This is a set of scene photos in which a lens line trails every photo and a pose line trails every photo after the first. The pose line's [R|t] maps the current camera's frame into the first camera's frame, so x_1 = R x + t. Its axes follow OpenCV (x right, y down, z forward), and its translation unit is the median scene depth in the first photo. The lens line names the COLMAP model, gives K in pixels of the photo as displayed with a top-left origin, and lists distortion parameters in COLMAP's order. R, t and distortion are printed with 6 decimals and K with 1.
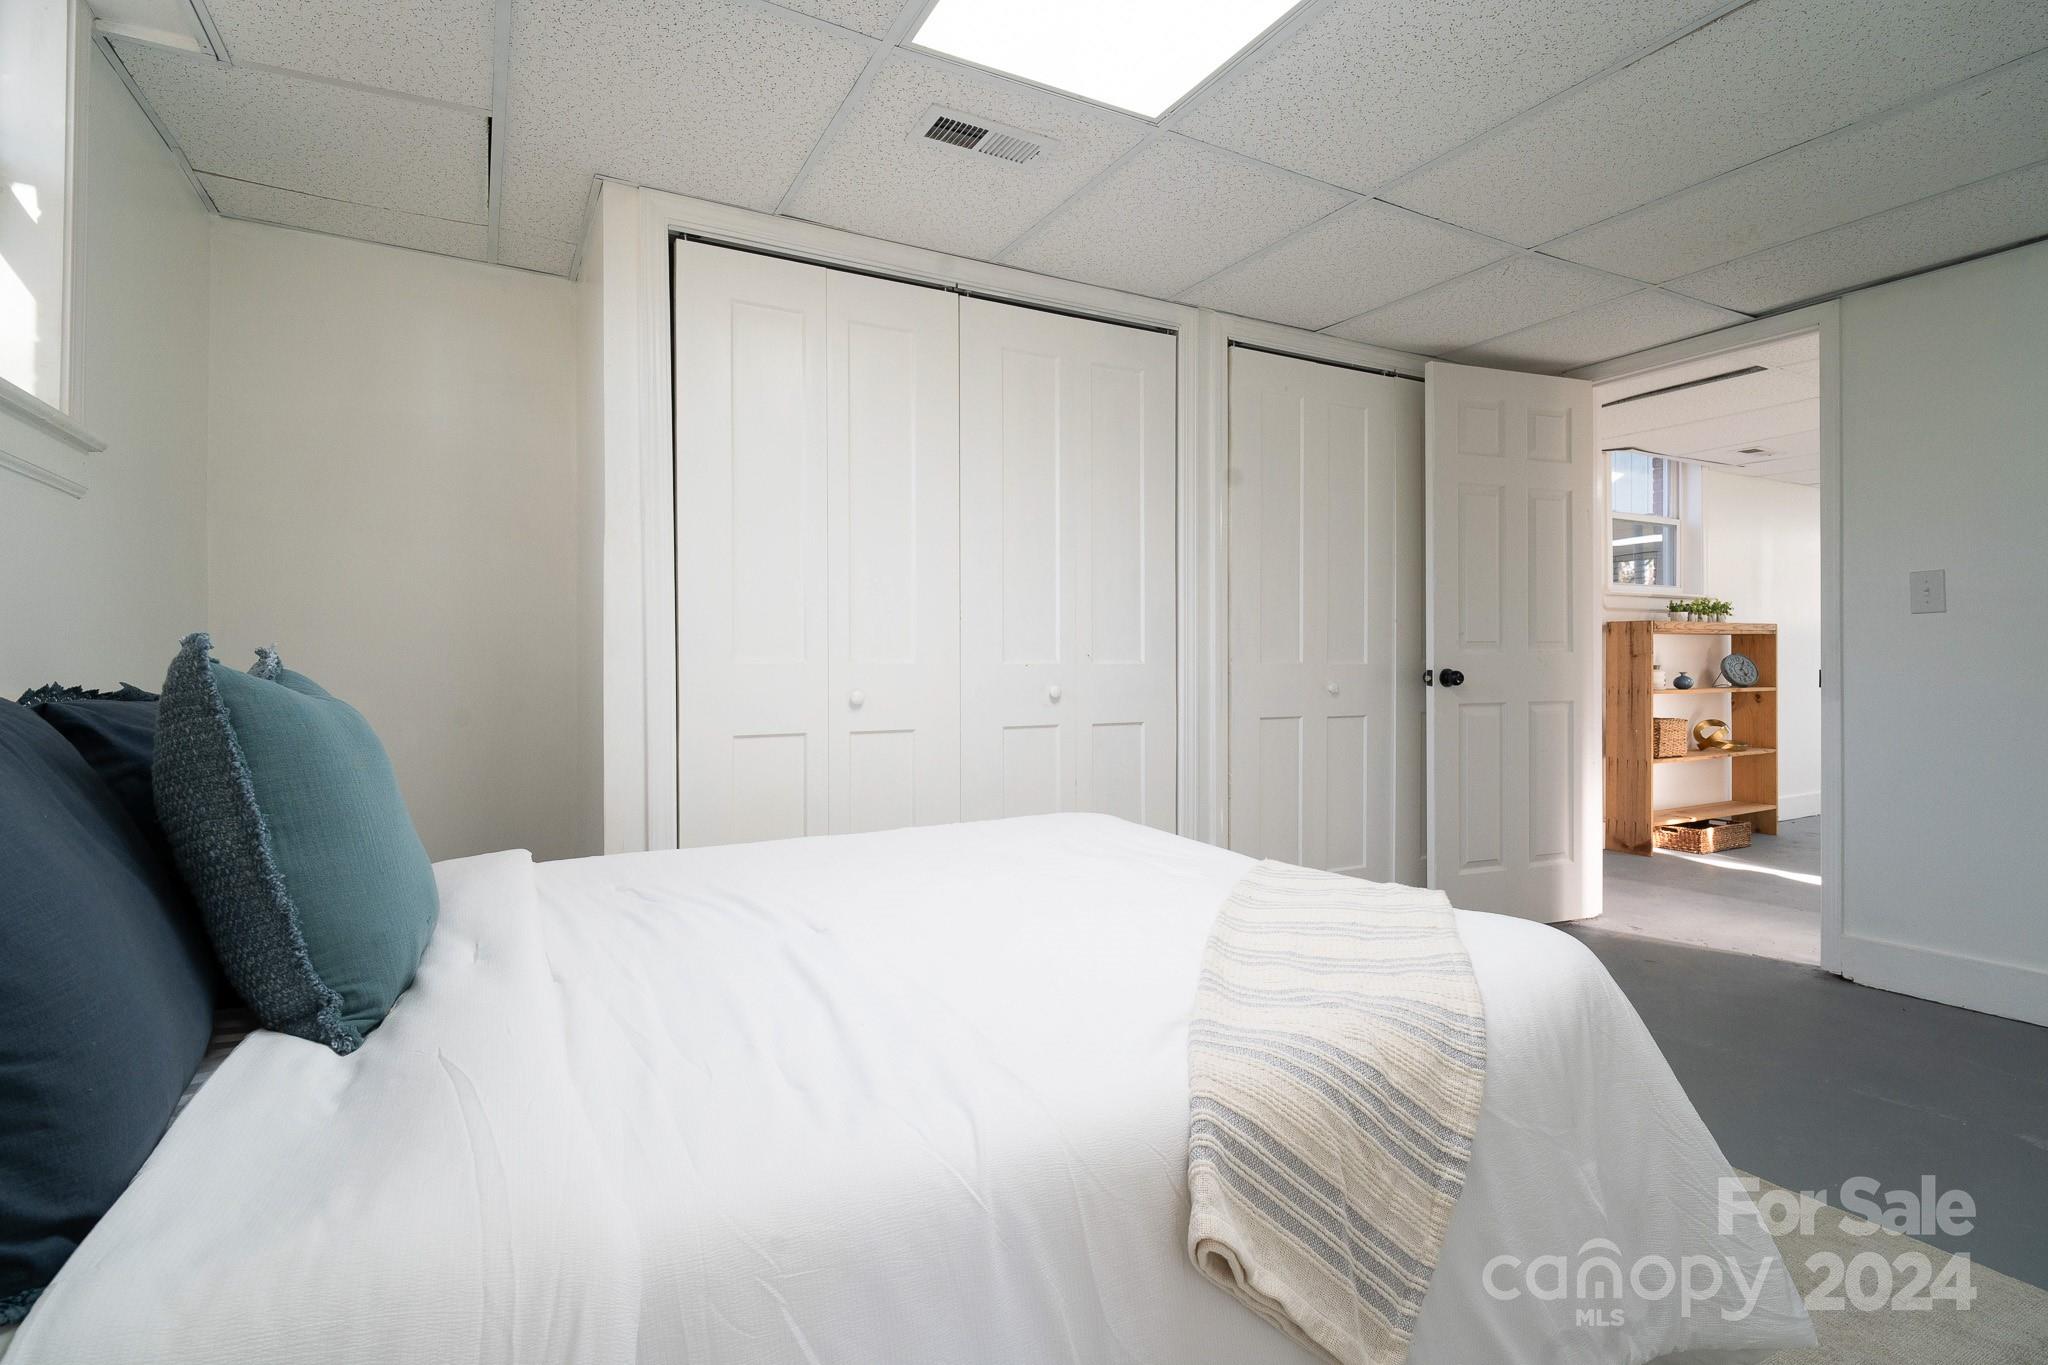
lens RADIAL K [[982.0, 0, 1031.5], [0, 982.0, 689.5], [0, 0, 1]] dist [0.000418, 0.000121]
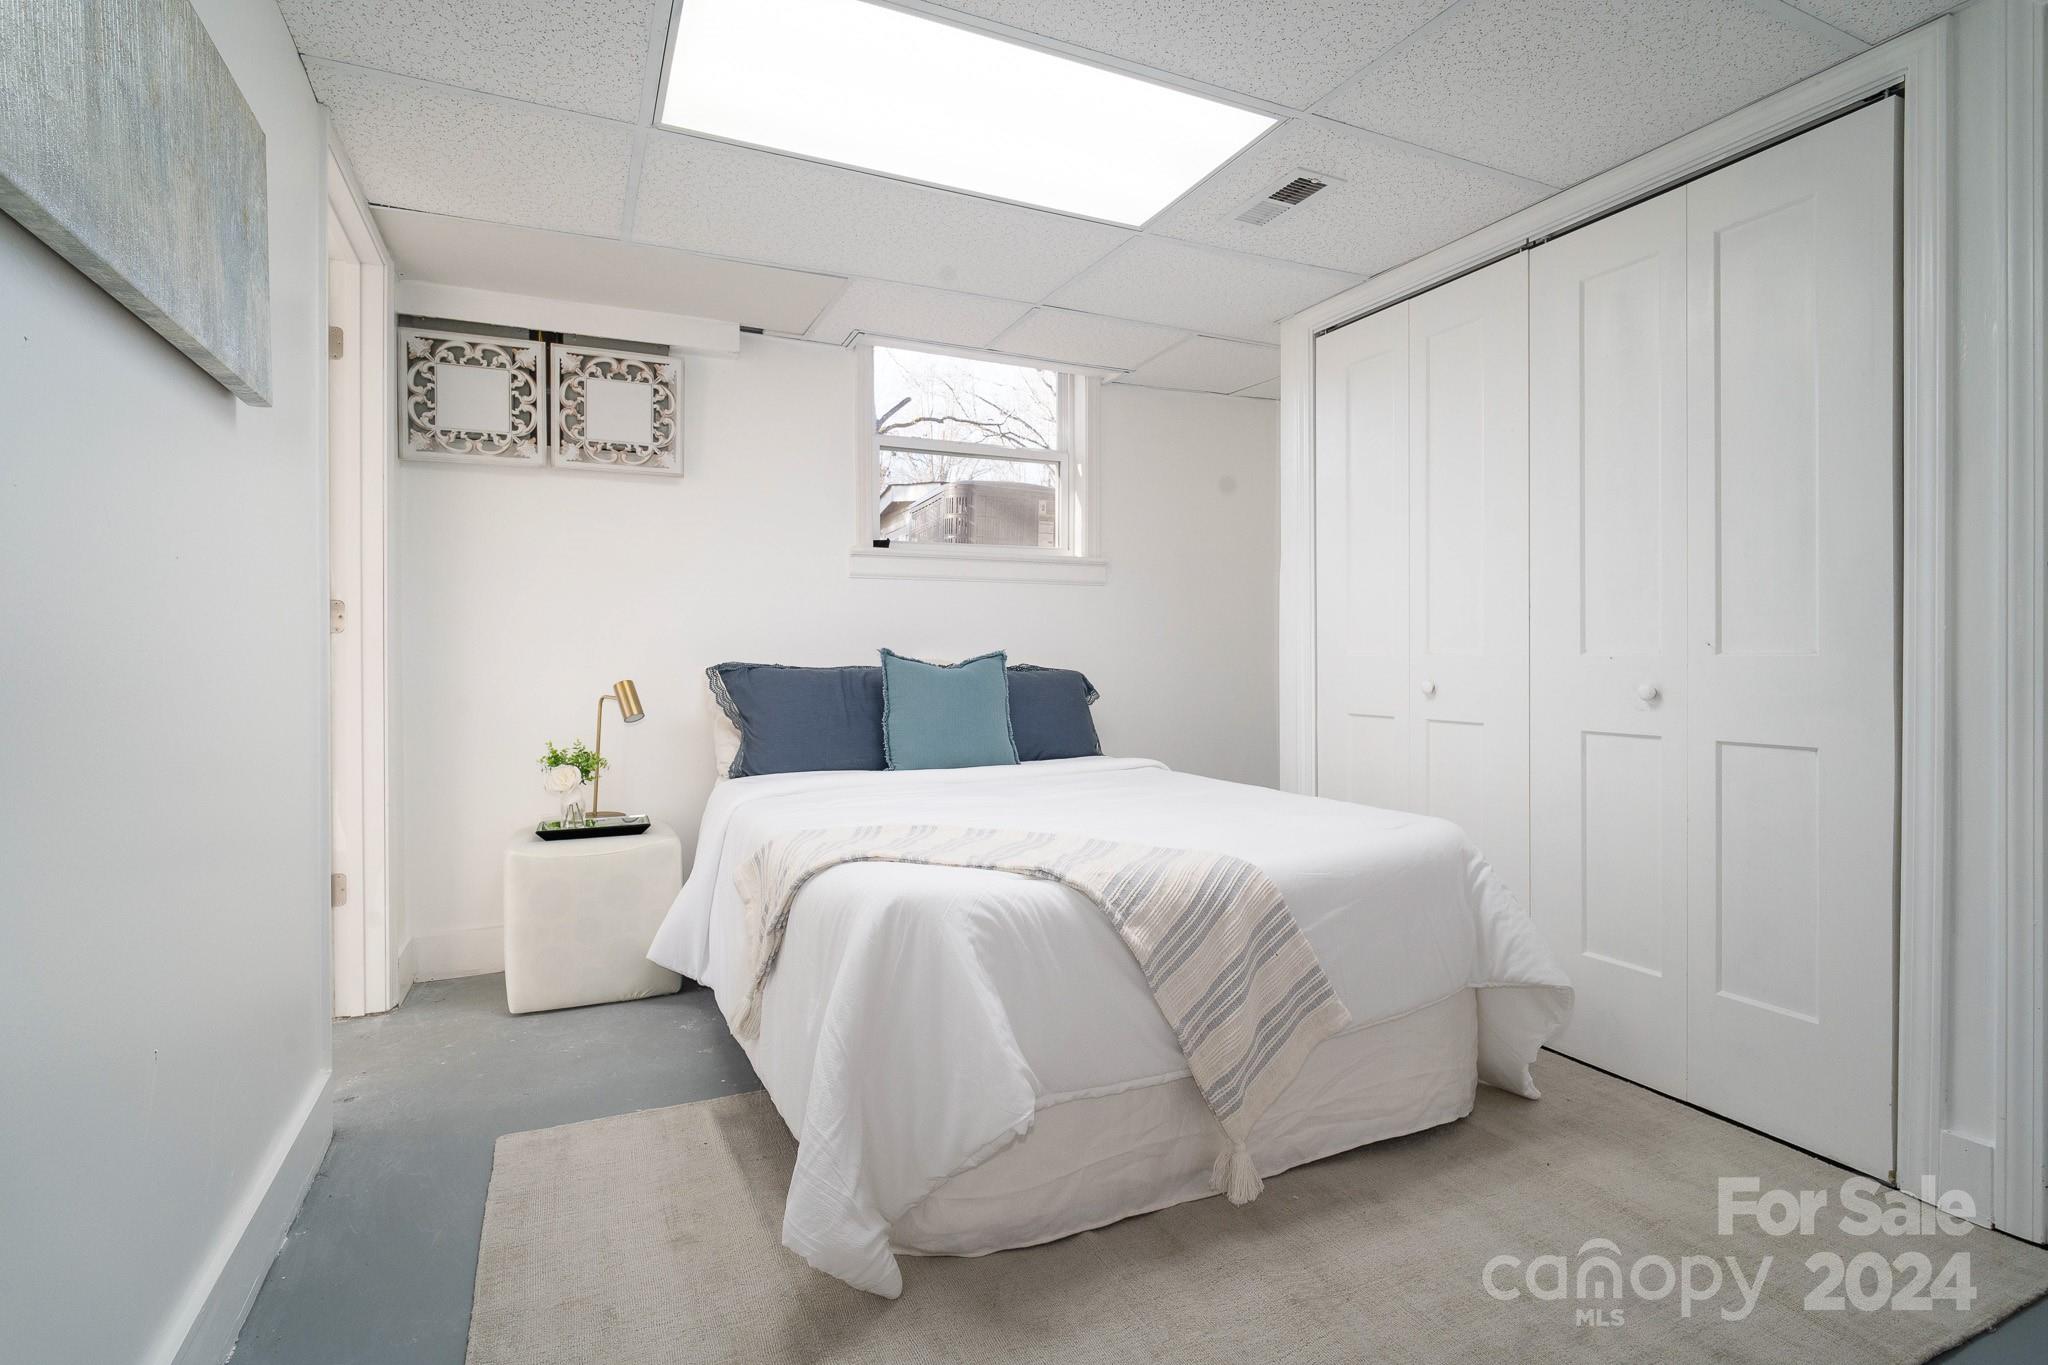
lens RADIAL K [[982.0, 0, 1031.5], [0, 982.0, 689.5], [0, 0, 1]] dist [0.000418, 0.000121]
pose [[-0.055207, 0.029886, -0.998028, 1.043474], [-0.032372, 0.998973, 0.031705, -0.010555], [0.997950, 0.034058, -0.054183, 0.722051]]
